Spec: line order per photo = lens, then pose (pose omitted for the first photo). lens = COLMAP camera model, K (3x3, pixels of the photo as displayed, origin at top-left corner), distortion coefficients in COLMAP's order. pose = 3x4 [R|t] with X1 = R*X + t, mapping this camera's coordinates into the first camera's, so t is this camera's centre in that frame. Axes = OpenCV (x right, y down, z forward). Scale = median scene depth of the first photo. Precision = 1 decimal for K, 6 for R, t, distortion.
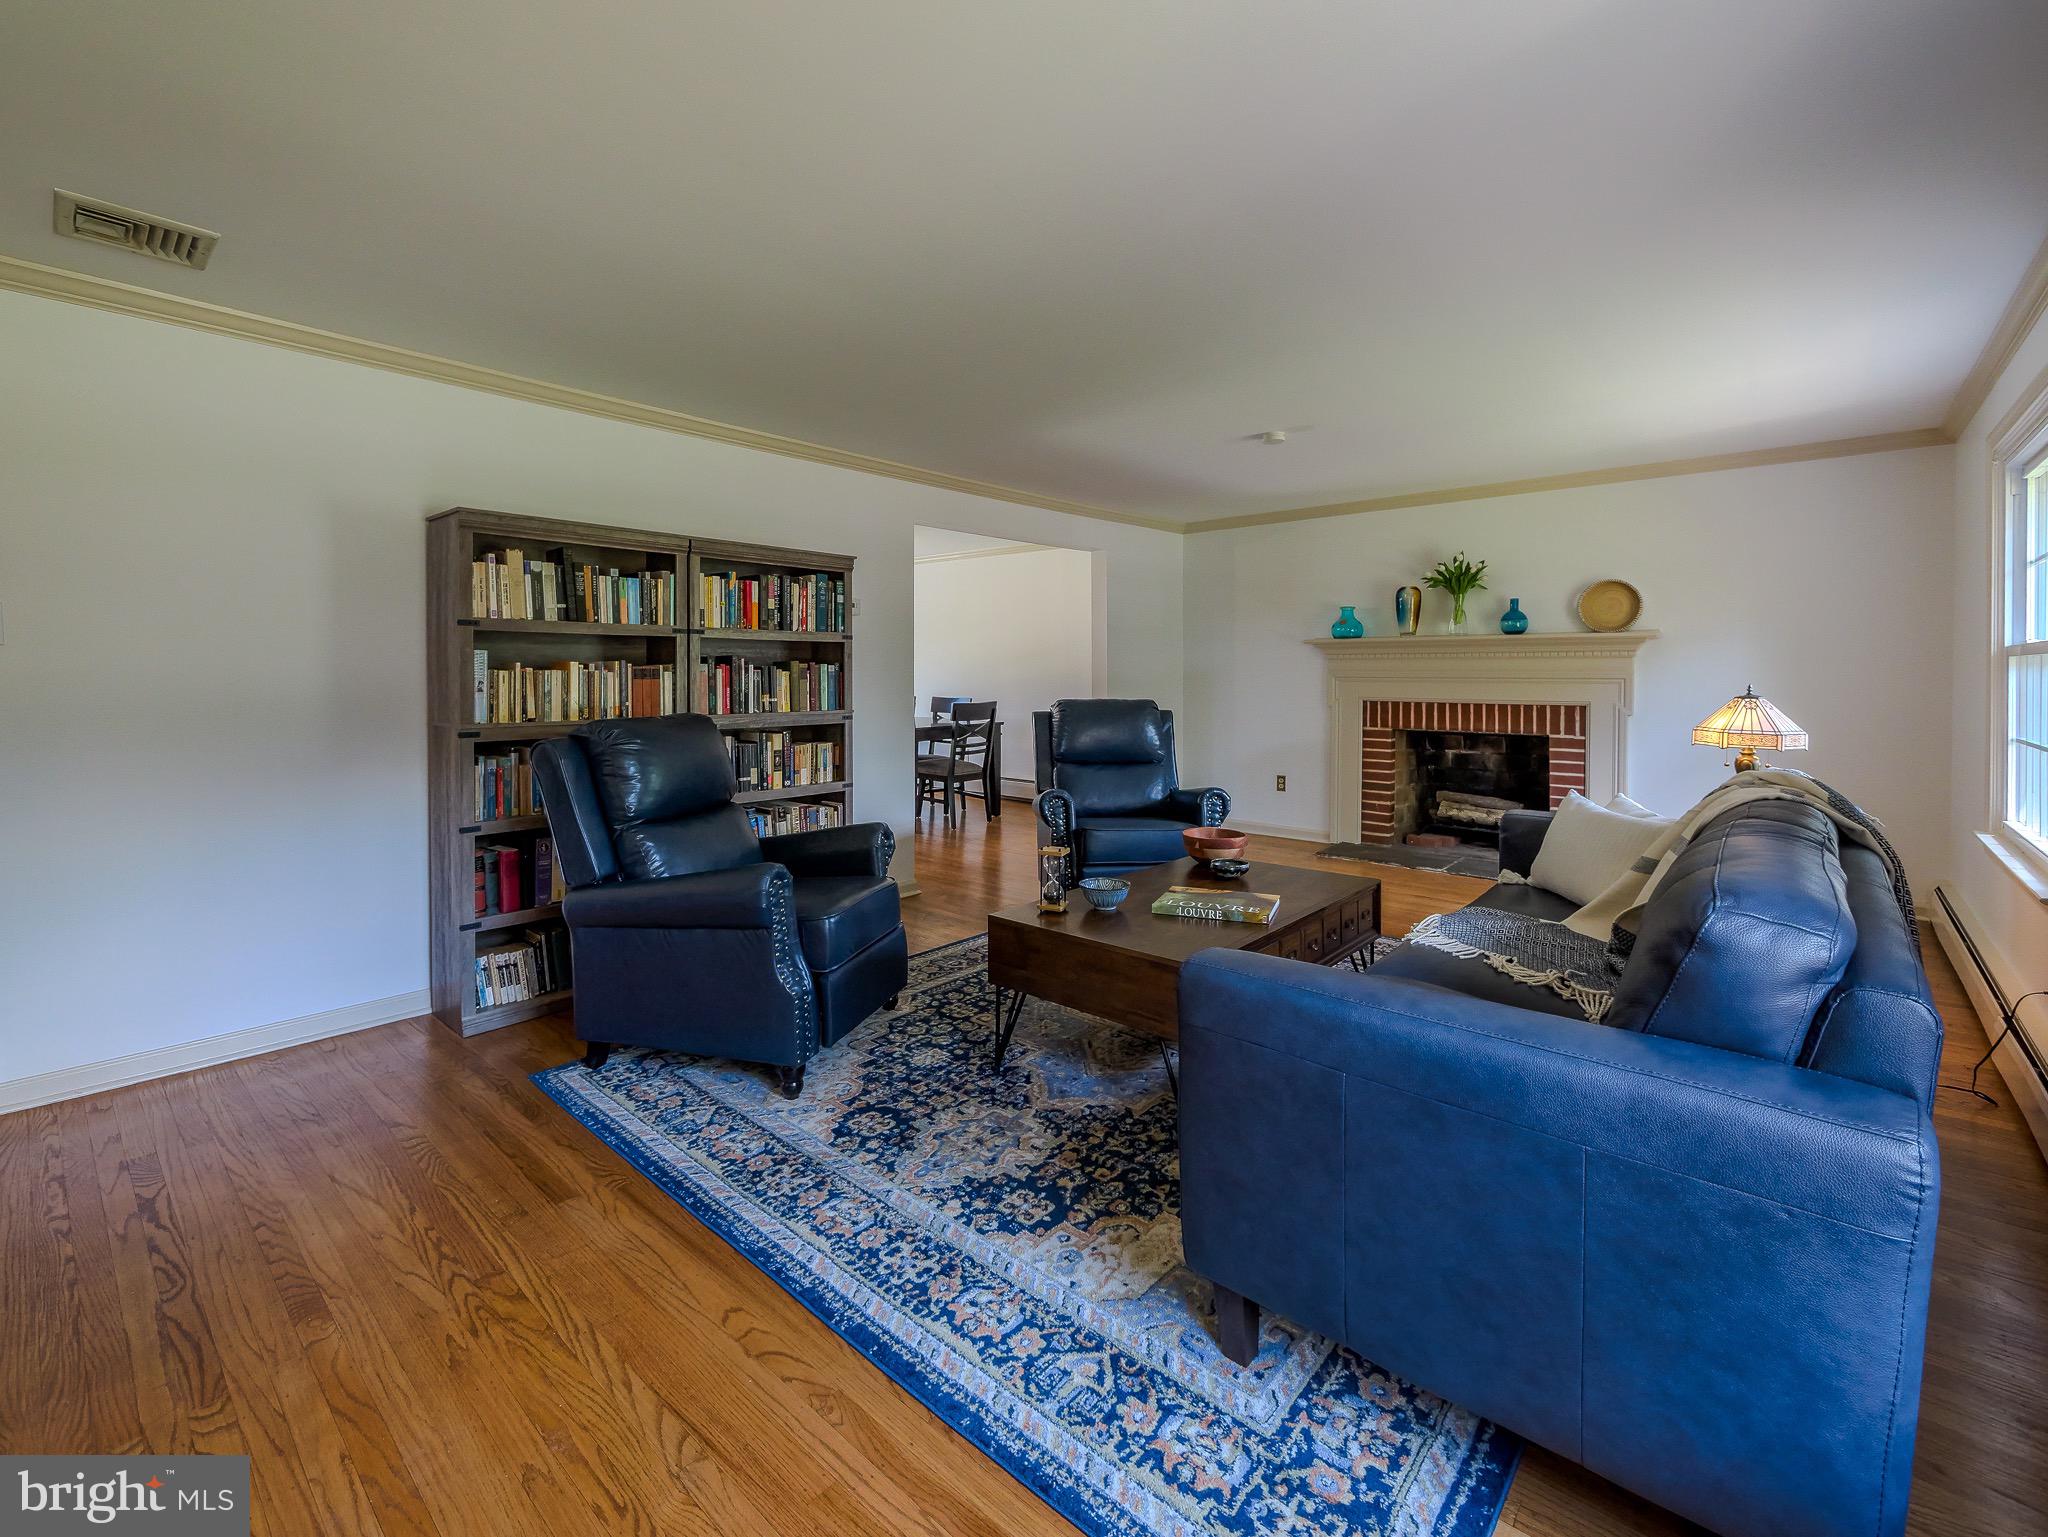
lens RADIAL K [[880.9, 0, 1037.5], [0, 880.9, 671.9], [0, 0, 1]] dist [-0.004058, 0.000102]
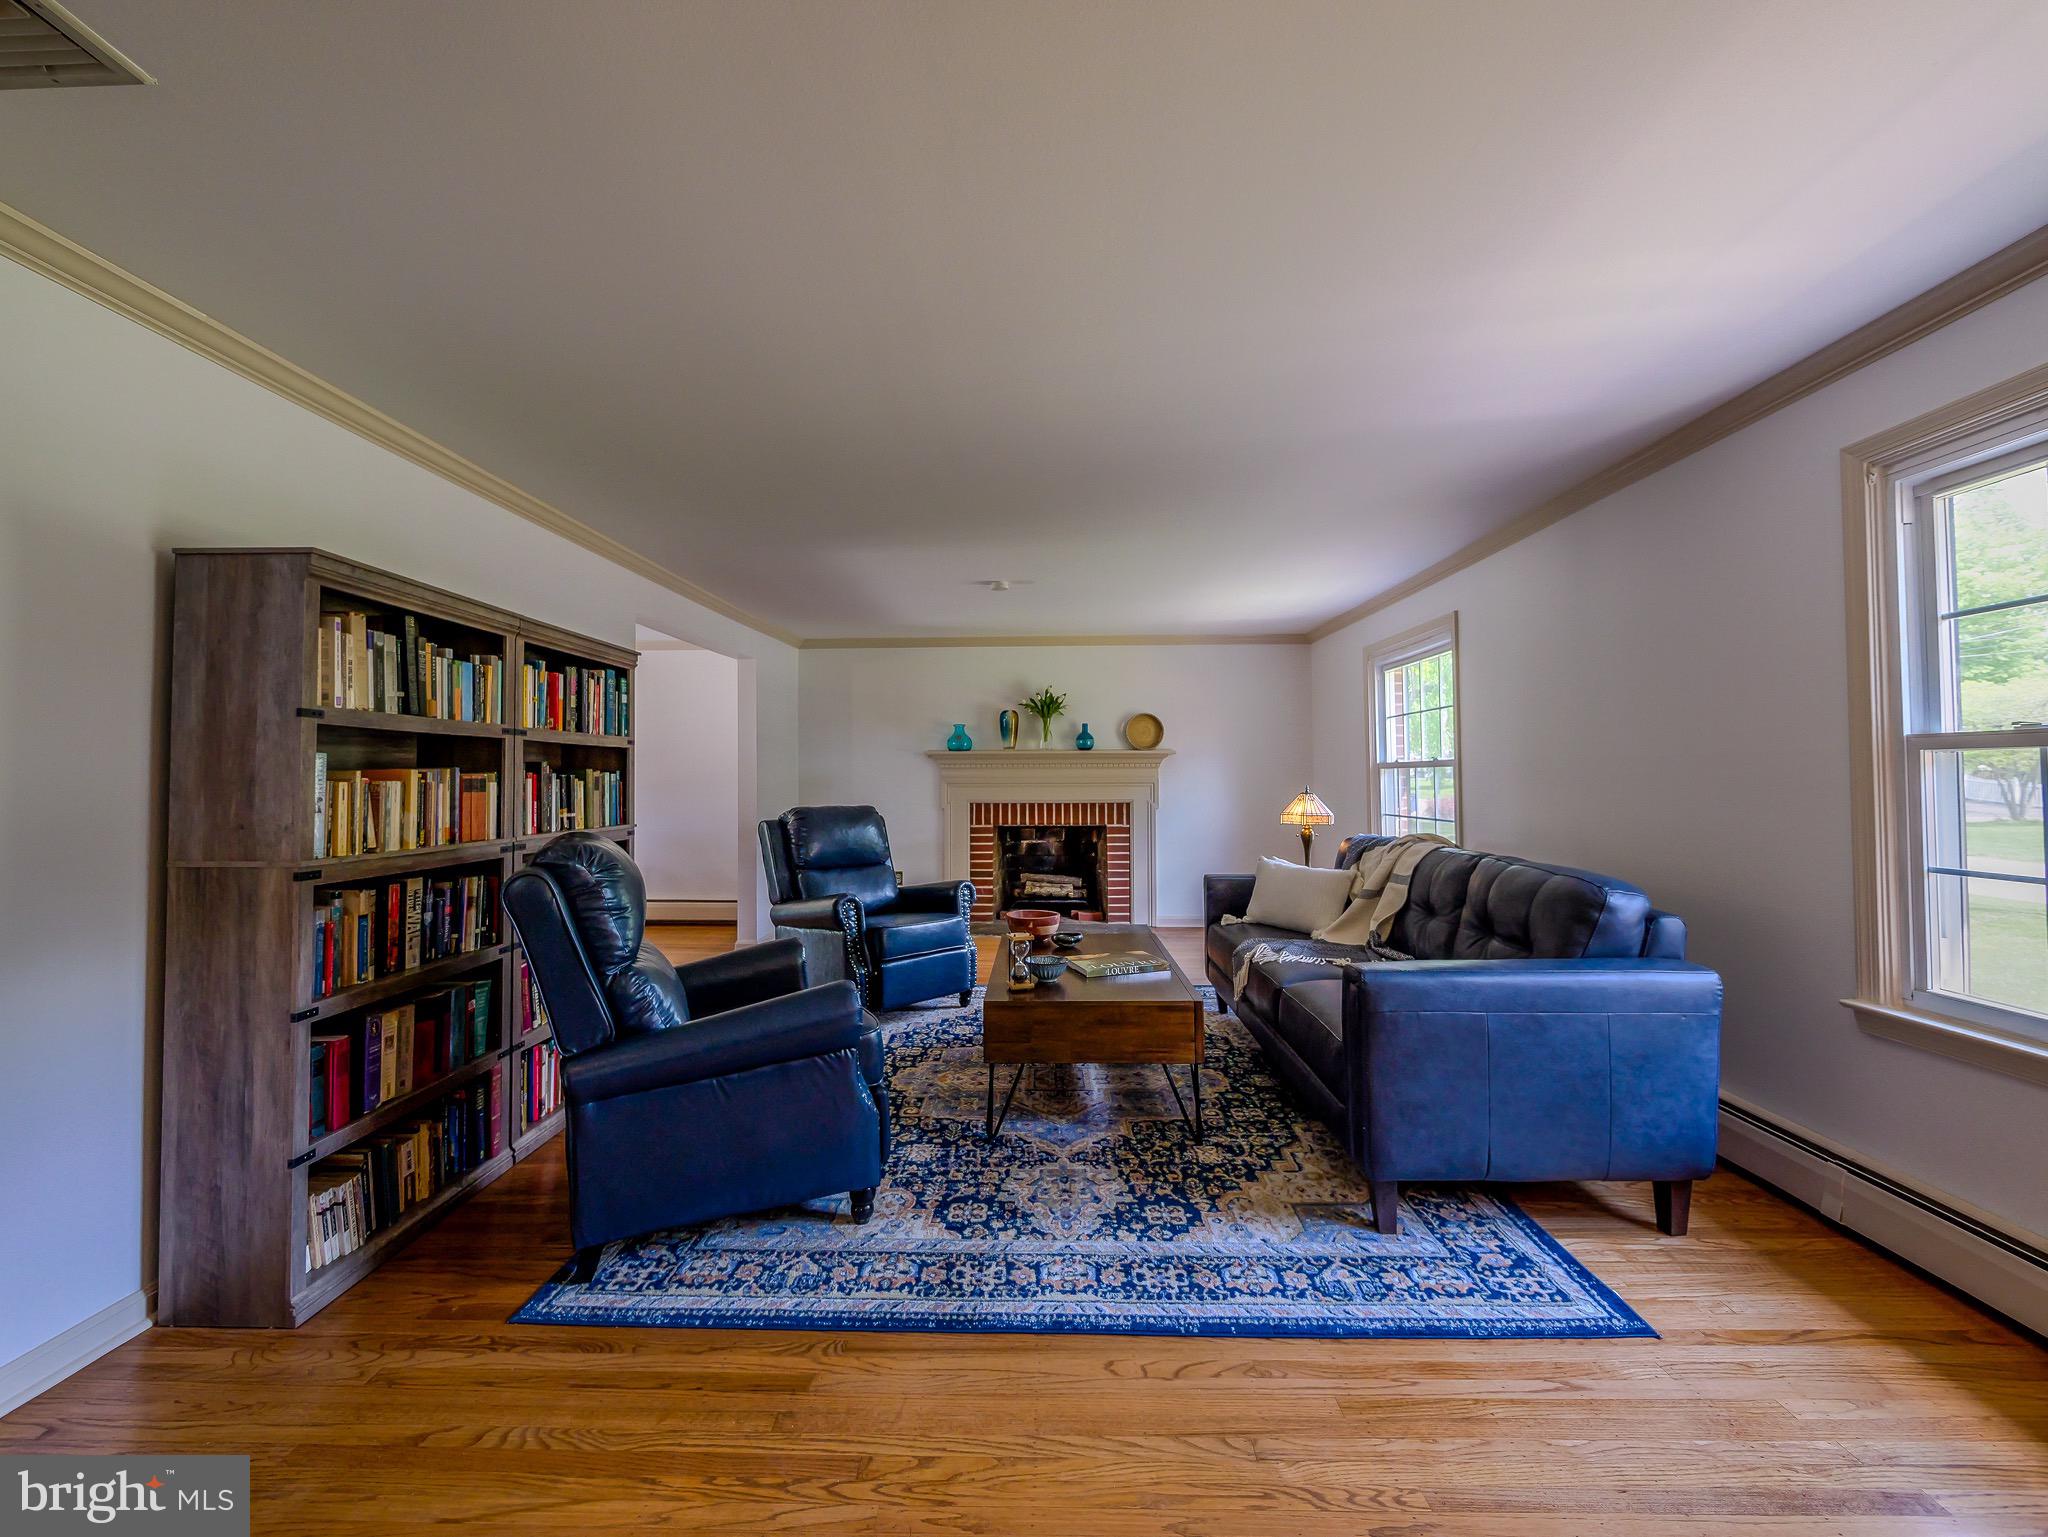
lens RADIAL K [[847.0, 0, 1018.2], [0, 847.0, 738.8], [0, 0, 1]] dist [-0.005546, -0.000298]
pose [[0.771624, 0.025443, 0.635569, -0.585187], [0.004998, 0.998926, -0.046056, -0.001968], [-0.636059, 0.038715, 0.770669, 0.121209]]
